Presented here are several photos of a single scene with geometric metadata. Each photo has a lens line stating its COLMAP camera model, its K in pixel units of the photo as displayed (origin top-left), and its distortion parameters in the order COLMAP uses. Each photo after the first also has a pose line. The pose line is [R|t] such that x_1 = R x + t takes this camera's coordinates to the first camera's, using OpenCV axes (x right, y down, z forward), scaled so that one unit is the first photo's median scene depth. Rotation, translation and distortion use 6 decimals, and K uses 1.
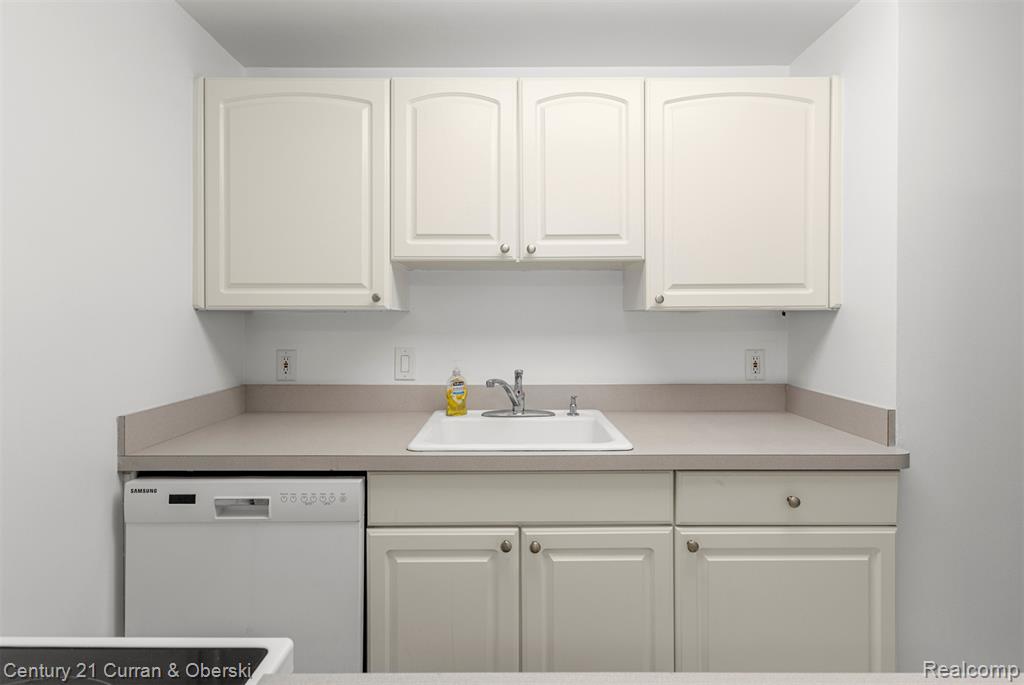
lens RADIAL K [[501.7, 0, 494.4], [0, 501.7, 325.3], [0, 0, 1]] dist [0.001989, 0.000282]
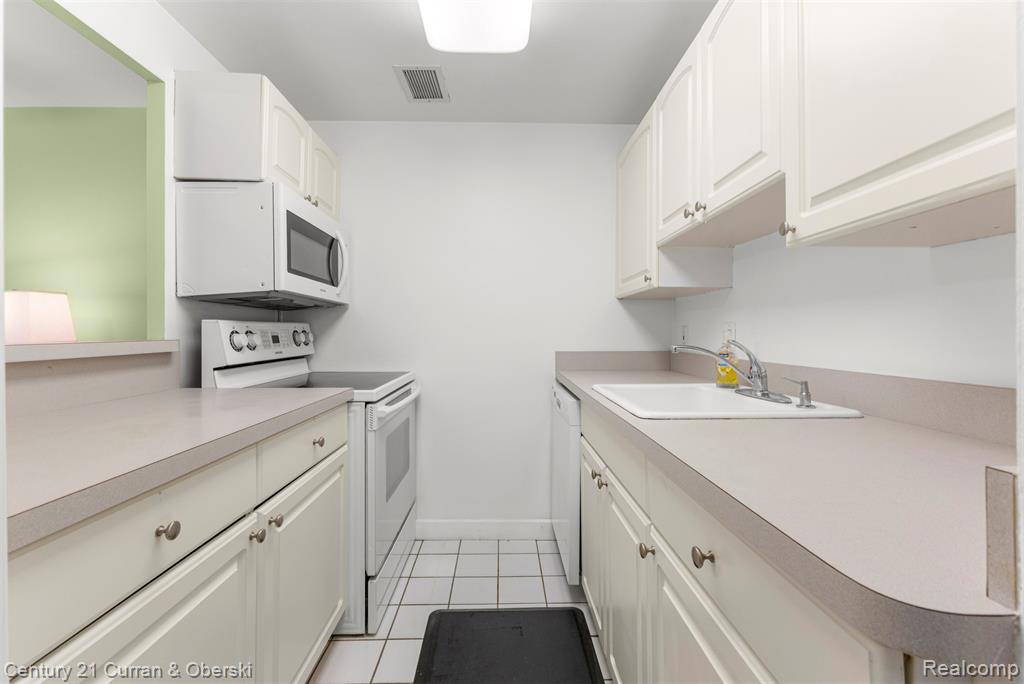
lens RADIAL K [[449.8, 0, 515.5], [0, 449.8, 332.7], [0, 0, 1]] dist [-0.000146, -0.000180]
pose [[0.033796, 0.001270, -0.999428, 0.797723], [-0.005905, 0.999982, 0.001071, 0.074068], [0.999411, 0.005865, 0.033803, 0.565667]]
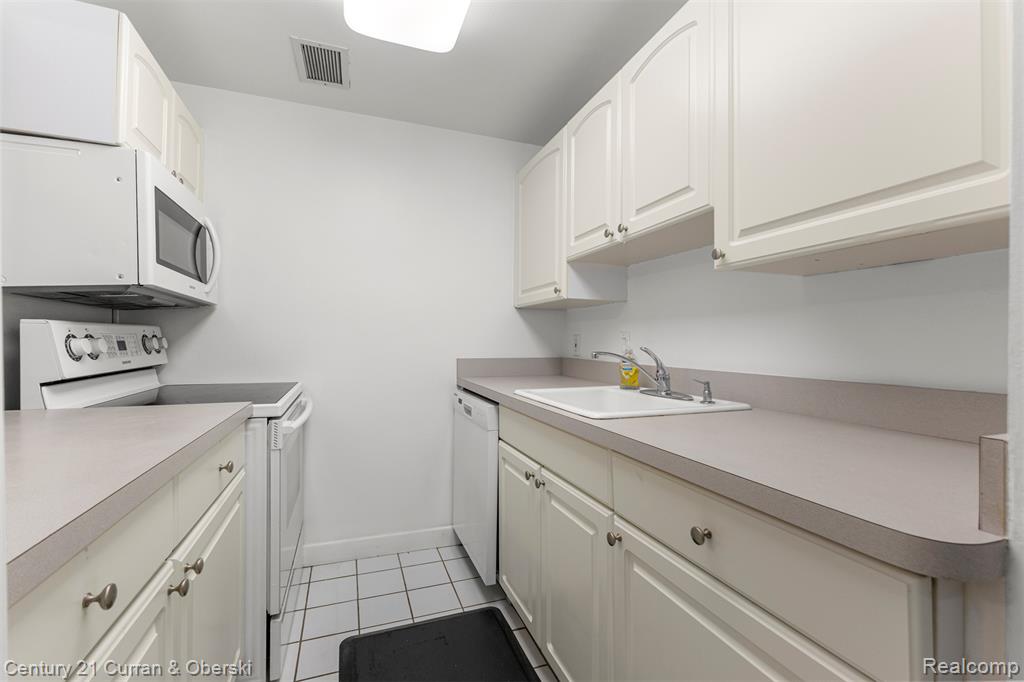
lens RADIAL K [[441.0, 0, 515.0], [0, 441.0, 344.3], [0, 0, 1]] dist [0.001862, -0.000308]
pose [[0.355753, 0.011157, -0.934514, 0.760012], [-0.012983, 0.999891, 0.006995, 0.076472], [0.934490, 0.009644, 0.355859, 0.419029]]
